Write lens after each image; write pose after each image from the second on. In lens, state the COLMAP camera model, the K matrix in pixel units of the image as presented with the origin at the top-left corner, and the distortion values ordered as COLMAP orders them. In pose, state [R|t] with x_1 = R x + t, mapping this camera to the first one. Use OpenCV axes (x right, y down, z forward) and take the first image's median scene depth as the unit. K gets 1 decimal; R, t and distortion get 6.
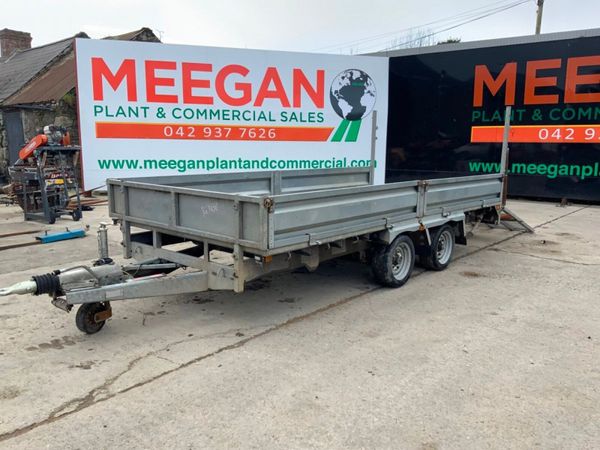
lens RADIAL K [[496.0, 0, 300.3], [0, 496.0, 222.0], [0, 0, 1]] dist [0.079073, -0.152049]
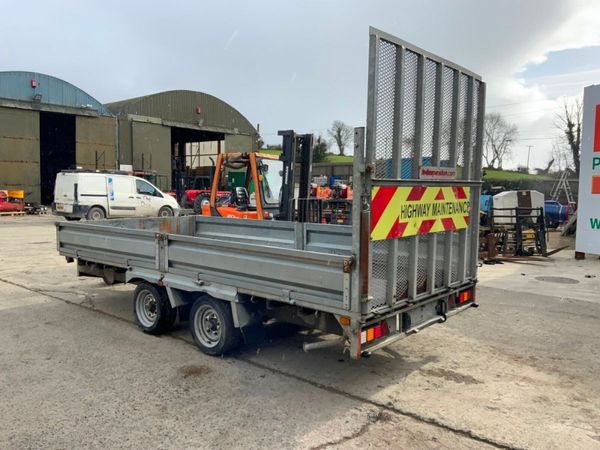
lens RADIAL K [[496.0, 0, 300.3], [0, 496.0, 226.2], [0, 0, 1]] dist [0.079073, -0.152049]
pose [[0.017642, 0.063796, -0.997807, 1.028051], [-0.169683, 0.983677, 0.059892, -0.169541], [0.985341, 0.168254, 0.028179, 1.051816]]
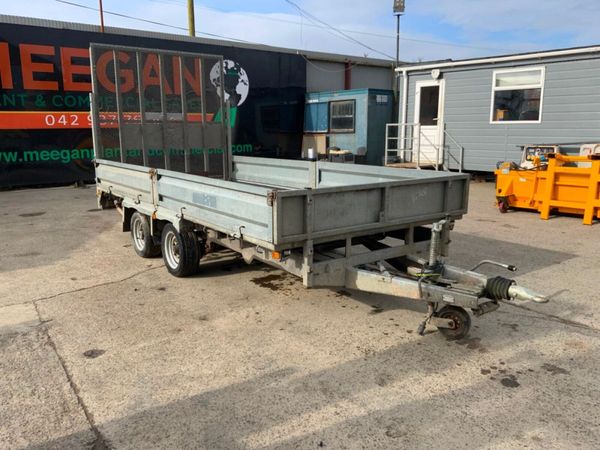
lens RADIAL K [[496.0, 0, 299.8], [0, 496.0, 222.8], [0, 0, 1]] dist [0.079073, -0.152049]
pose [[0.214562, -0.195622, 0.956920, -0.883335], [0.162808, 0.973193, 0.162444, -0.120802], [-0.963046, 0.120940, 0.240659, 0.638320]]
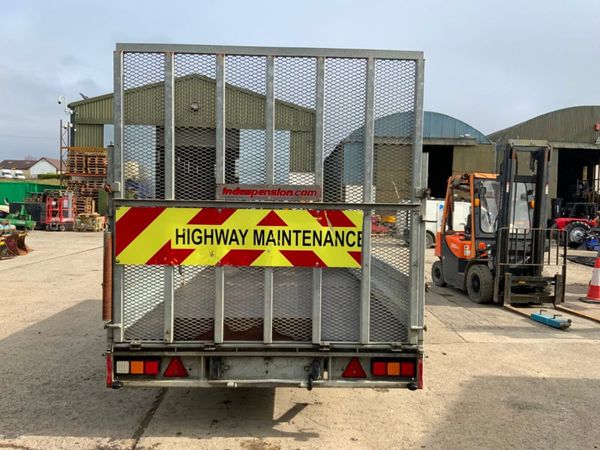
lens RADIAL K [[496.0, 0, 300.0], [0, 496.0, 225.5], [0, 0, 1]] dist [0.079073, -0.152049]
pose [[-0.730277, -0.005549, -0.683128, 0.680169], [-0.140380, 0.979846, 0.142109, -0.280904], [0.668572, 0.199676, -0.716338, 1.677302]]
